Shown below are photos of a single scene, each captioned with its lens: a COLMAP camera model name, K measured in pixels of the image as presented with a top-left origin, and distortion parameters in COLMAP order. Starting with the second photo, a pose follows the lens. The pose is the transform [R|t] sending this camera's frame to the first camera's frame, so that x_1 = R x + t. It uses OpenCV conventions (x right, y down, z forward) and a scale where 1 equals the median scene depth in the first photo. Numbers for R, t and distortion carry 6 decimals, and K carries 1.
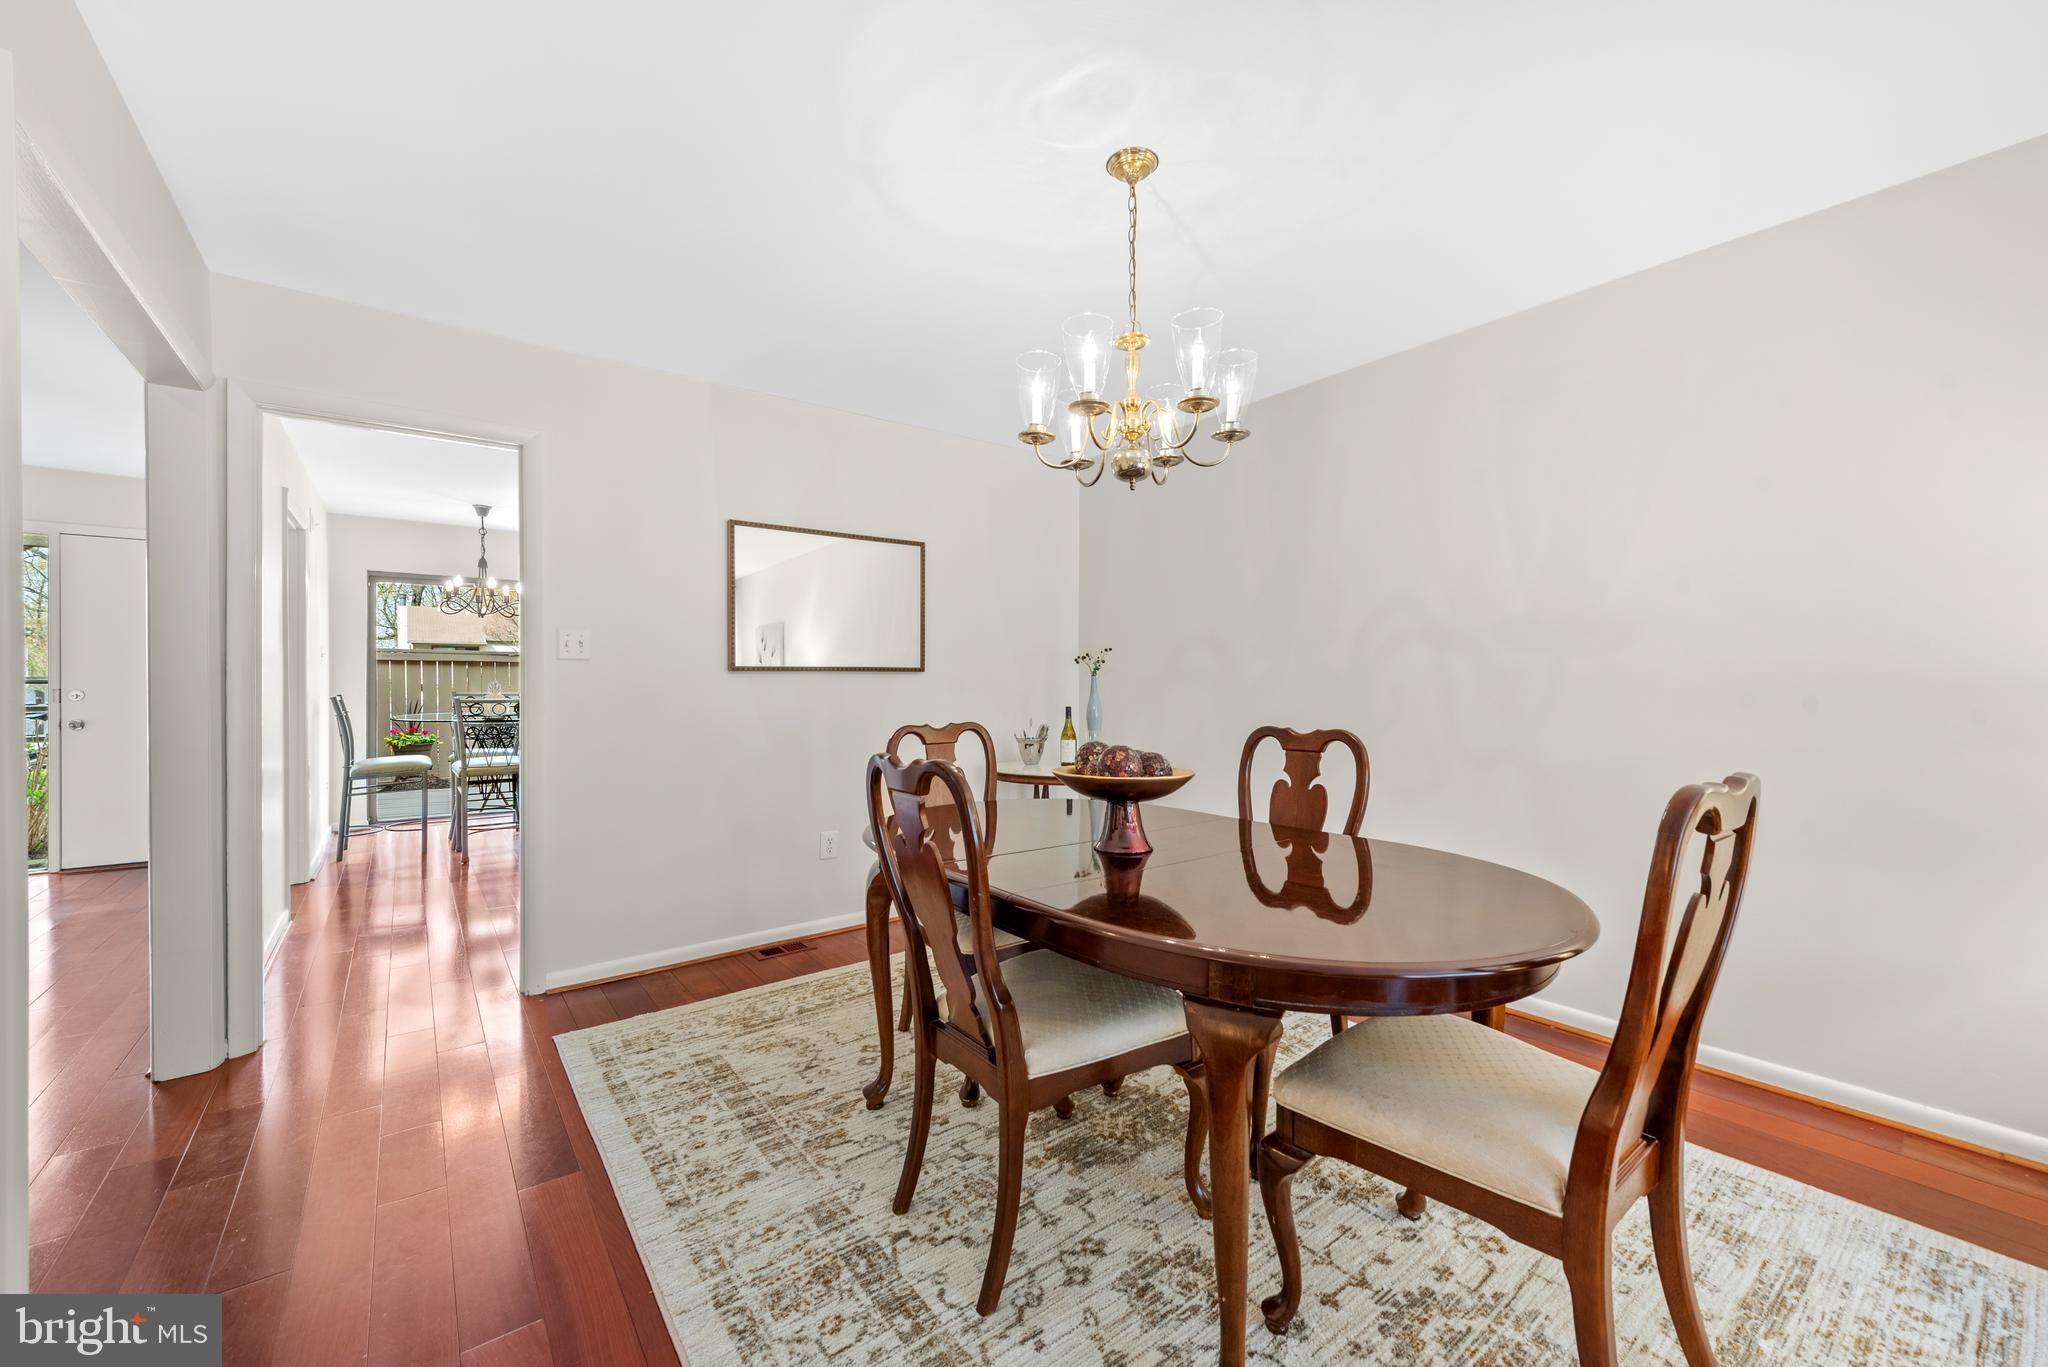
lens RADIAL K [[800.2, 0, 1018.0], [0, 800.2, 684.9], [0, 0, 1]] dist [0.012163, -0.004101]
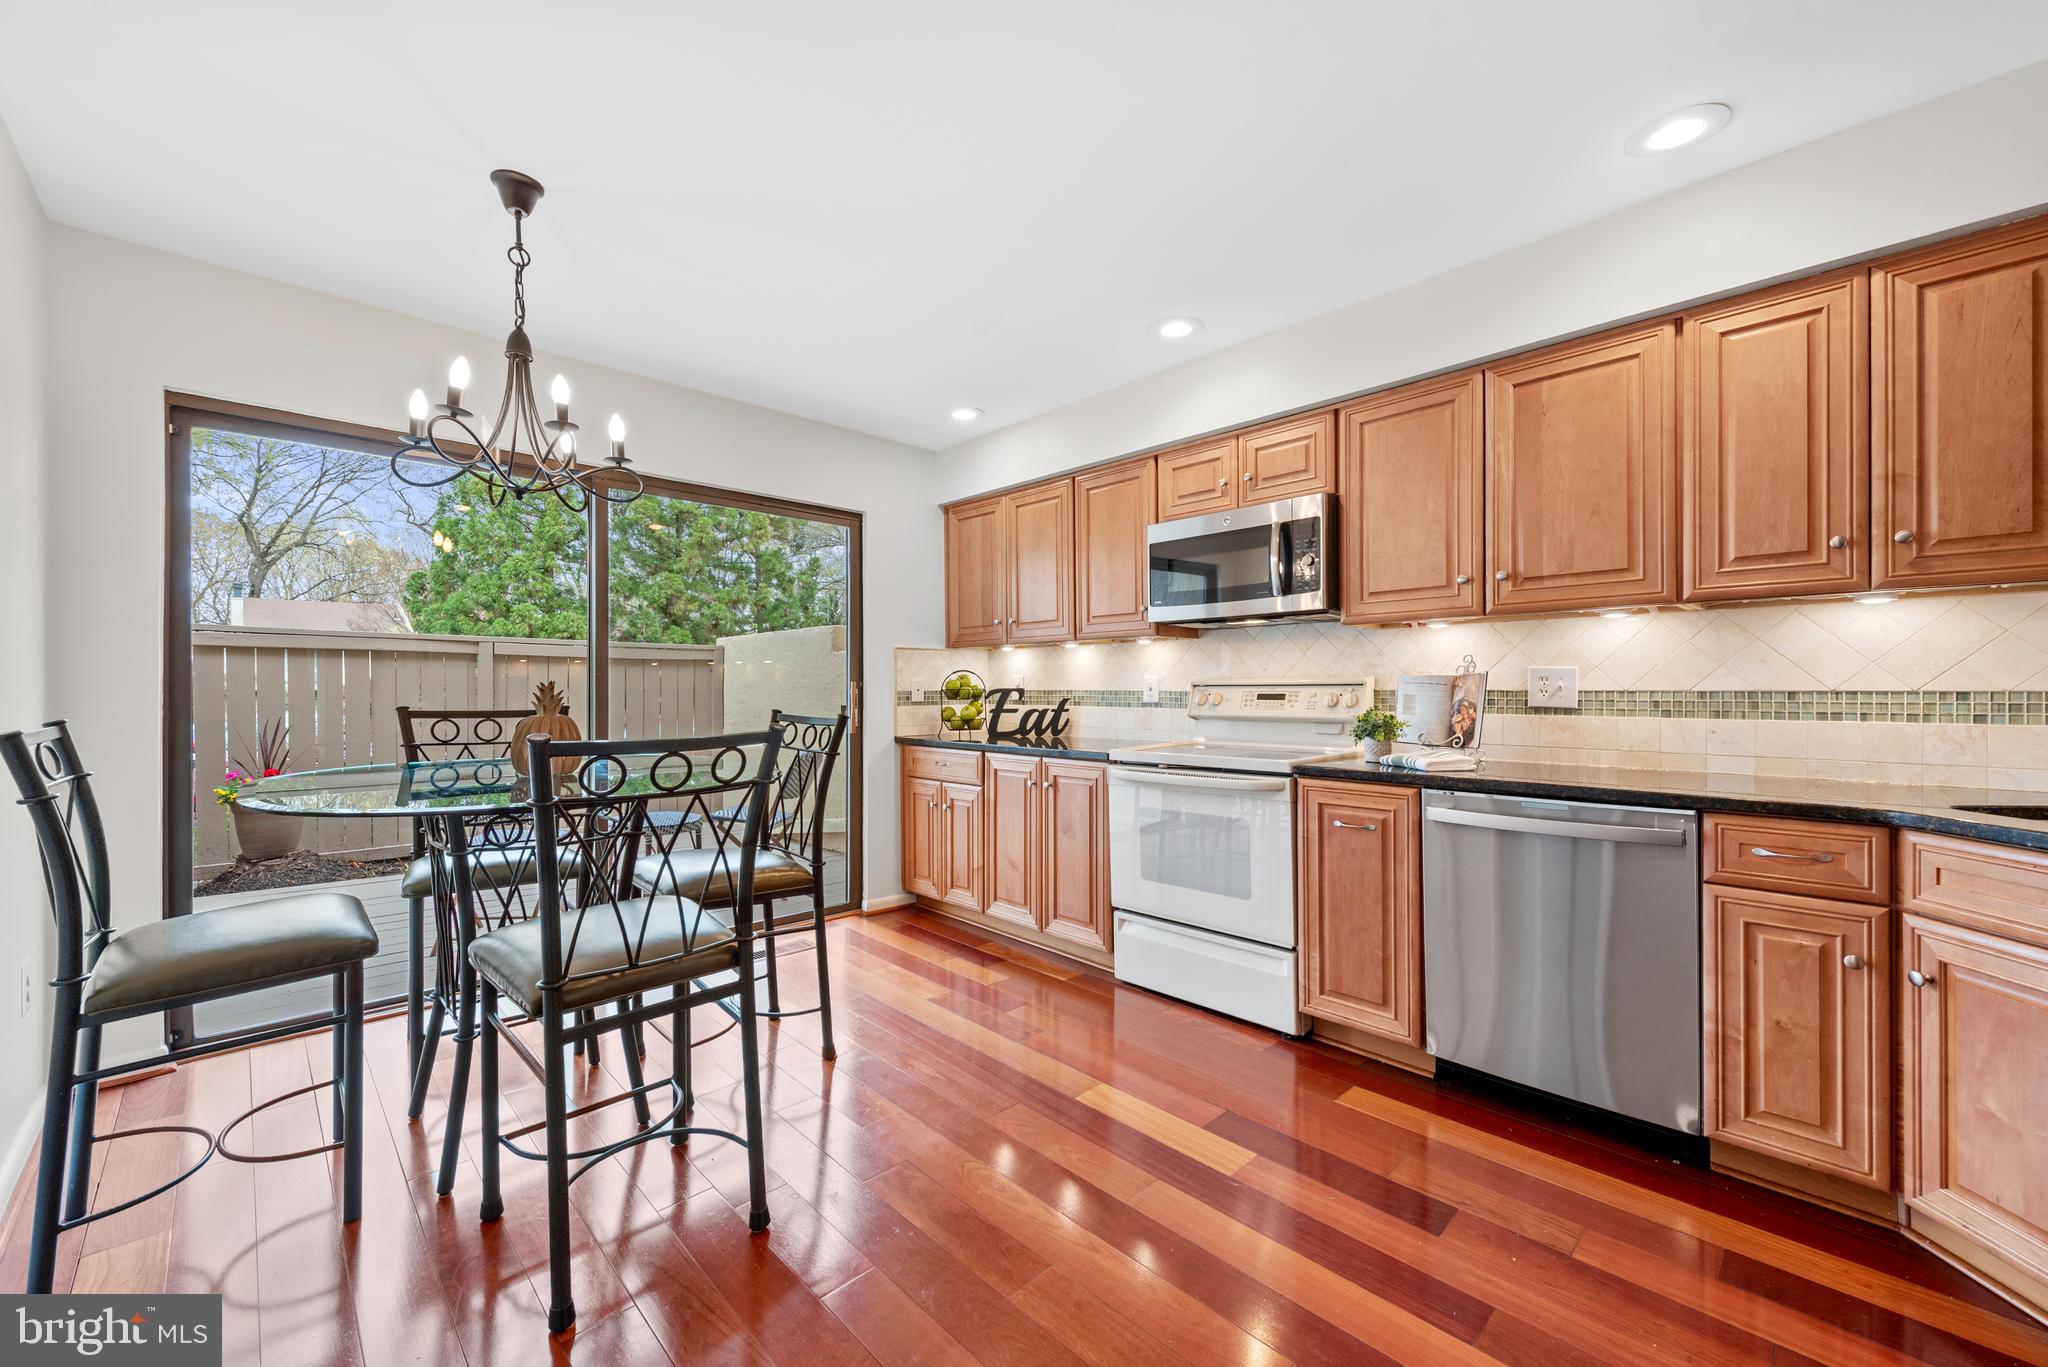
lens RADIAL K [[800.2, 0, 1015.7], [0, 800.2, 691.8], [0, 0, 1]] dist [0.012163, -0.004101]
pose [[0.993209, -0.004515, 0.116257, -1.096185], [0.004216, 0.999987, 0.002816, 0.001165], [-0.116269, -0.002307, 0.993215, 1.384896]]
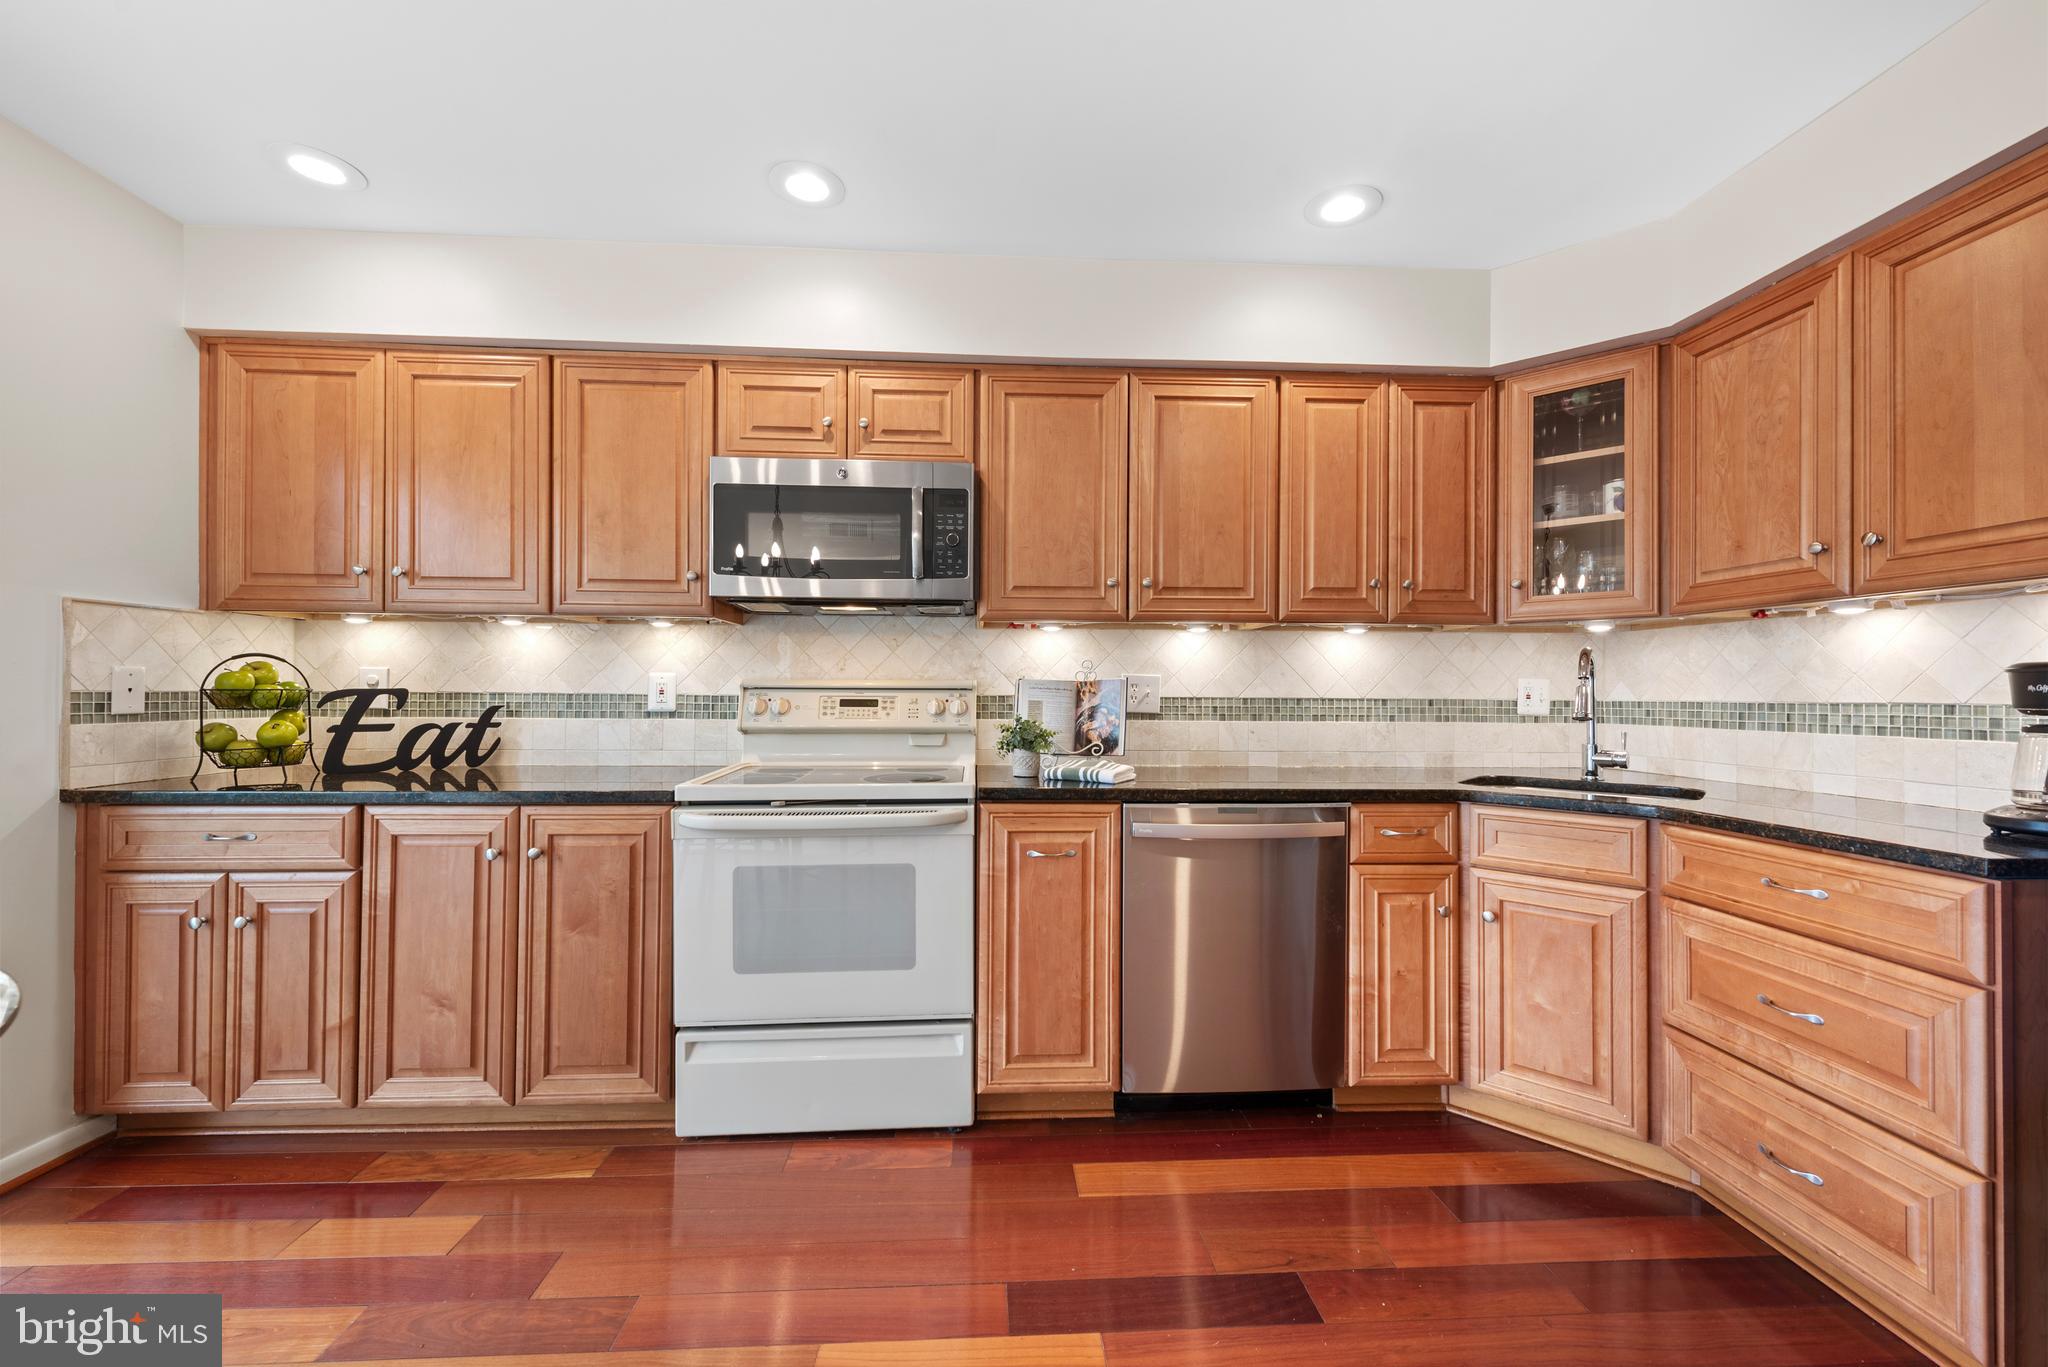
lens RADIAL K [[800.2, 0, 1017.1], [0, 800.2, 685.3], [0, 0, 1]] dist [0.012163, -0.004101]
pose [[0.555591, 0.010479, 0.831390, -1.286708], [-0.004079, 0.999943, -0.009877, 0.000877], [-0.831446, 0.002096, 0.555602, 1.862715]]
